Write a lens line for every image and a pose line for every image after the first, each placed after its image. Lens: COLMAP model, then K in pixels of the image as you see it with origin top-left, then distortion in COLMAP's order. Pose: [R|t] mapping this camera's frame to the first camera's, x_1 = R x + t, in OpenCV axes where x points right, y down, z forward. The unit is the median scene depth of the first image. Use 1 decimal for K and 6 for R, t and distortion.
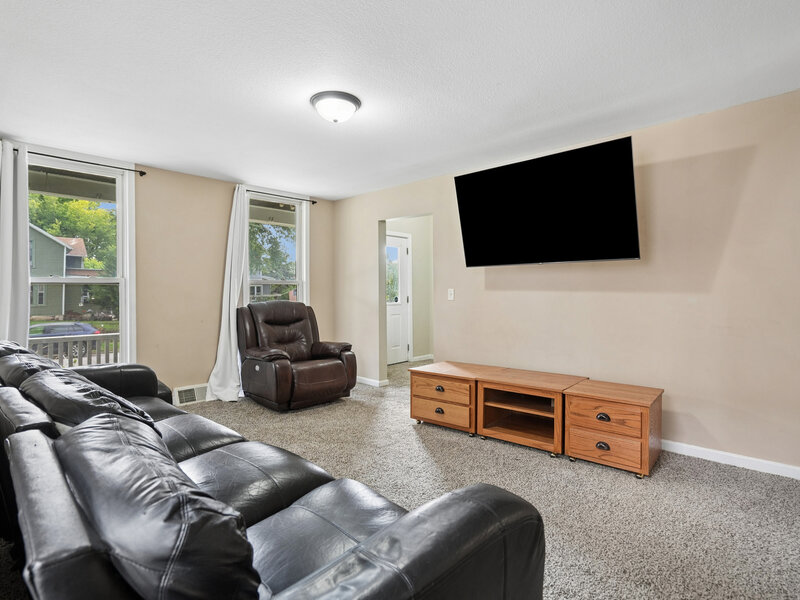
lens RADIAL K [[422.3, 0, 400.0], [0, 422.3, 300.0], [0, 0, 1]] dist [0.000419, 0.000165]
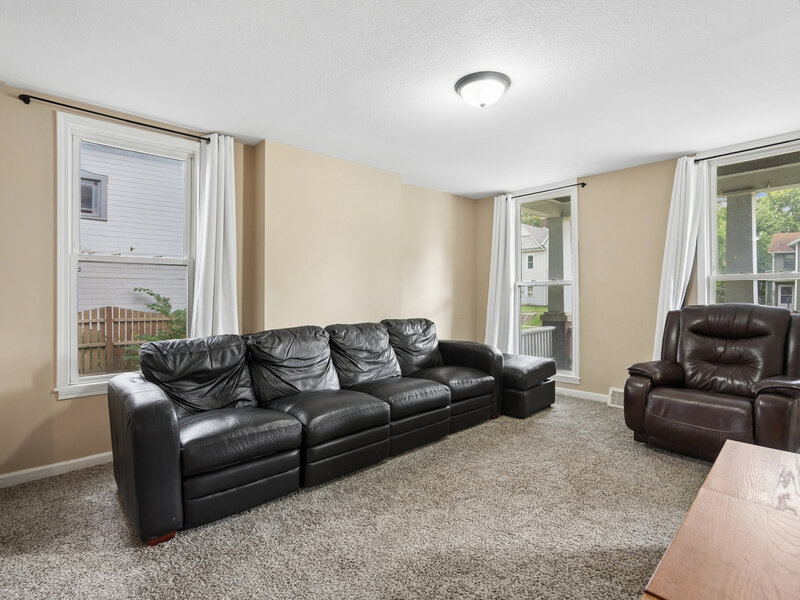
lens RADIAL K [[422.3, 0, 400.0], [0, 422.3, 300.0], [0, 0, 1]] dist [0.000419, 0.000165]
pose [[-0.046790, 0.016939, -0.998761, 0.521791], [-0.018118, 0.999677, 0.017803, -0.008770], [0.998740, 0.018928, -0.046468, 0.577557]]
